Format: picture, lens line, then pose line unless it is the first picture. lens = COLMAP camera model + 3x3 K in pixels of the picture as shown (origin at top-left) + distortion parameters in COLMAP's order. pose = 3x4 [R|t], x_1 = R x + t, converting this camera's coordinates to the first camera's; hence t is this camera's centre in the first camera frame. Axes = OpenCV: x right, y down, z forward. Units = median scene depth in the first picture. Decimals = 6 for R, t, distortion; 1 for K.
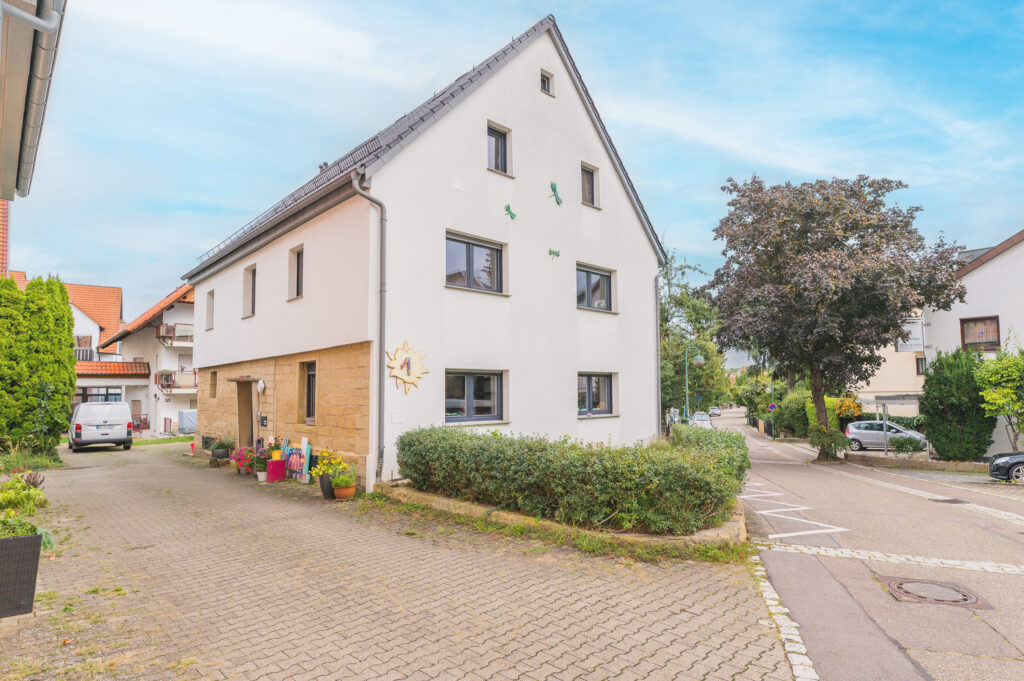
lens RADIAL K [[537.7, 0, 532.6], [0, 537.7, 358.8], [0, 0, 1]] dist [-0.000295, 0.000005]
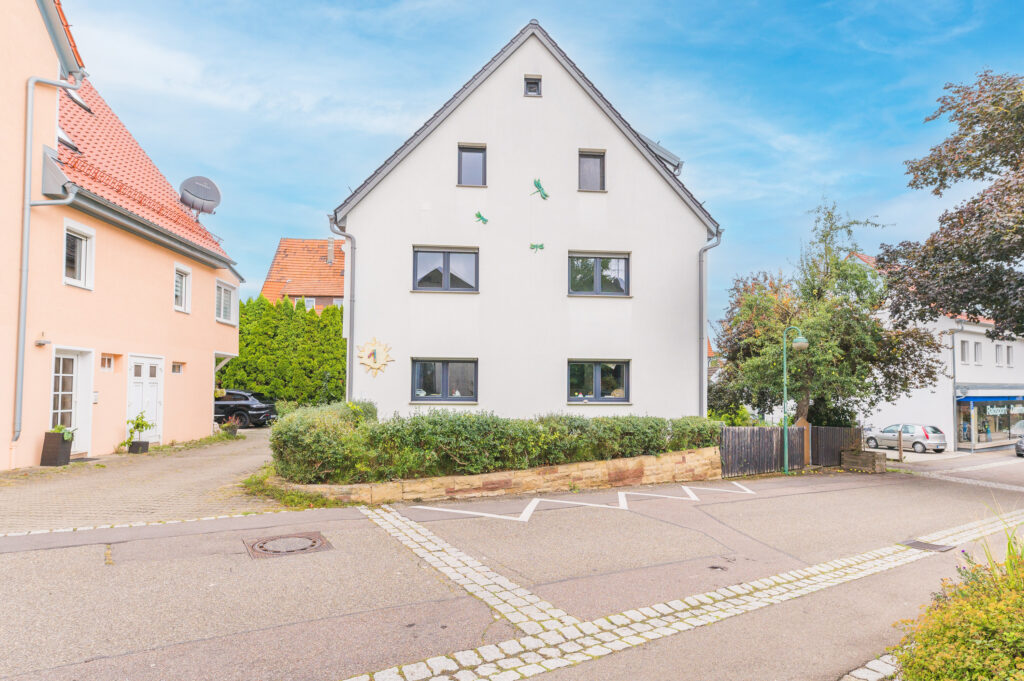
lens RADIAL K [[526.5, 0, 524.4], [0, 526.5, 367.9], [0, 0, 1]] dist [0.001309, 0.000346]
pose [[0.784541, -0.006924, -0.620038, 0.630693], [0.025210, 0.999467, 0.020737, 0.018552], [0.619564, -0.031900, 0.784298, 0.157080]]
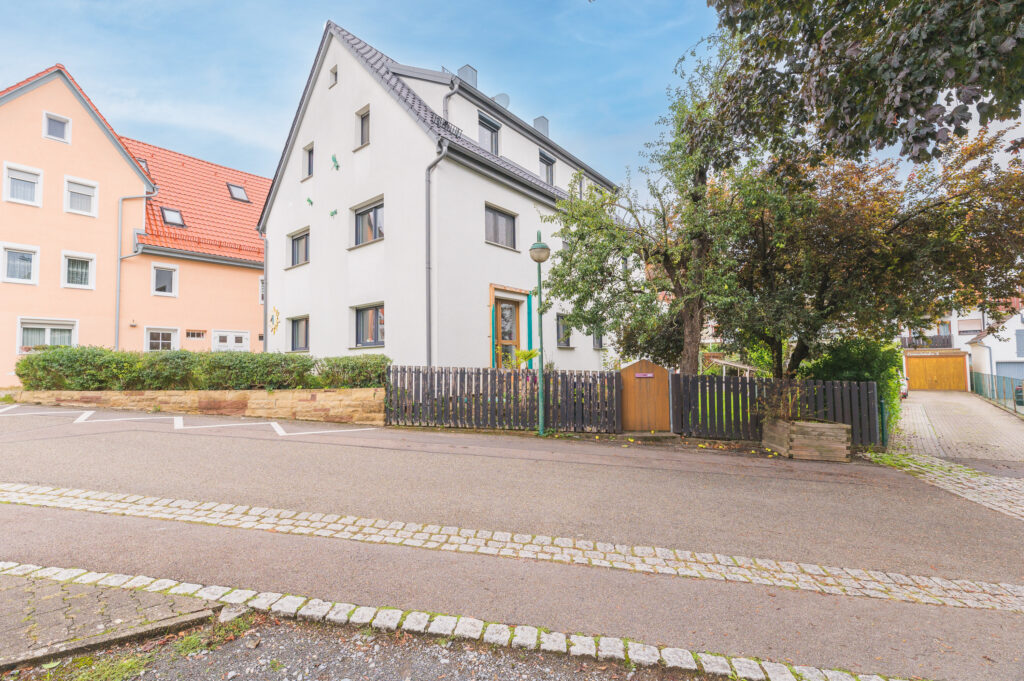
lens RADIAL K [[441.4, 0, 512.0], [0, 441.4, 340.5], [0, 0, 1]] dist [0.000216, 0.000096]
pose [[0.125225, -0.040783, -0.991290, 1.019802], [0.081496, 0.996201, -0.030690, 0.147059], [0.988776, -0.076943, 0.128073, 1.190513]]
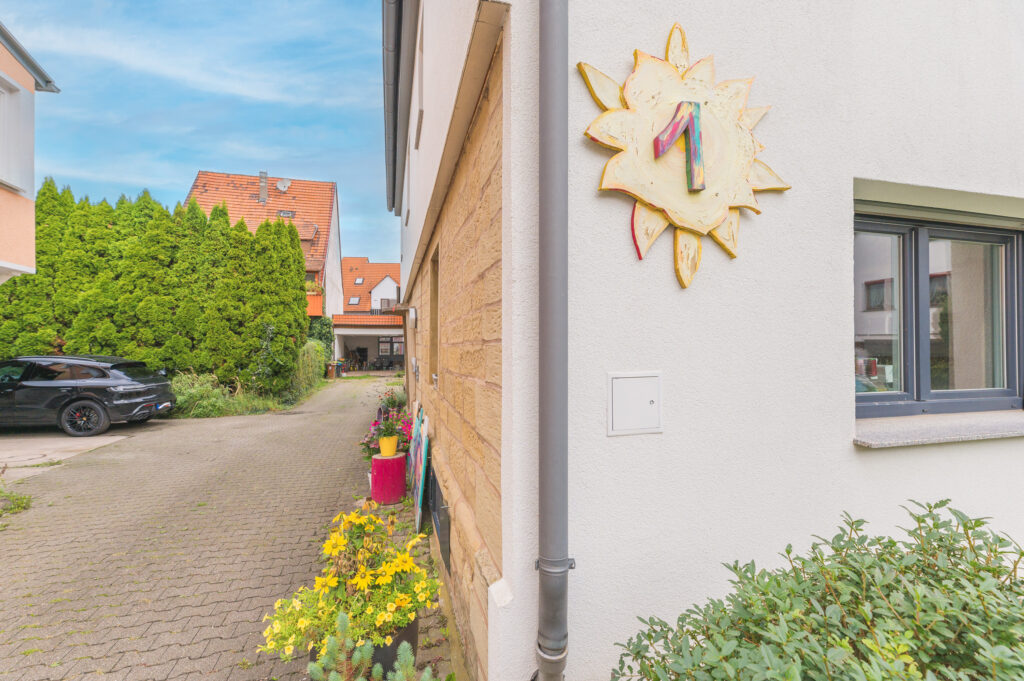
lens RADIAL K [[441.4, 0, 512.0], [0, 441.4, 340.5], [0, 0, 1]] dist [0.000216, 0.000096]
pose [[0.875691, 0.001514, -0.482870, -0.154373], [0.025386, 0.998468, 0.049169, 0.055255], [0.482205, -0.055315, 0.874310, 0.603836]]
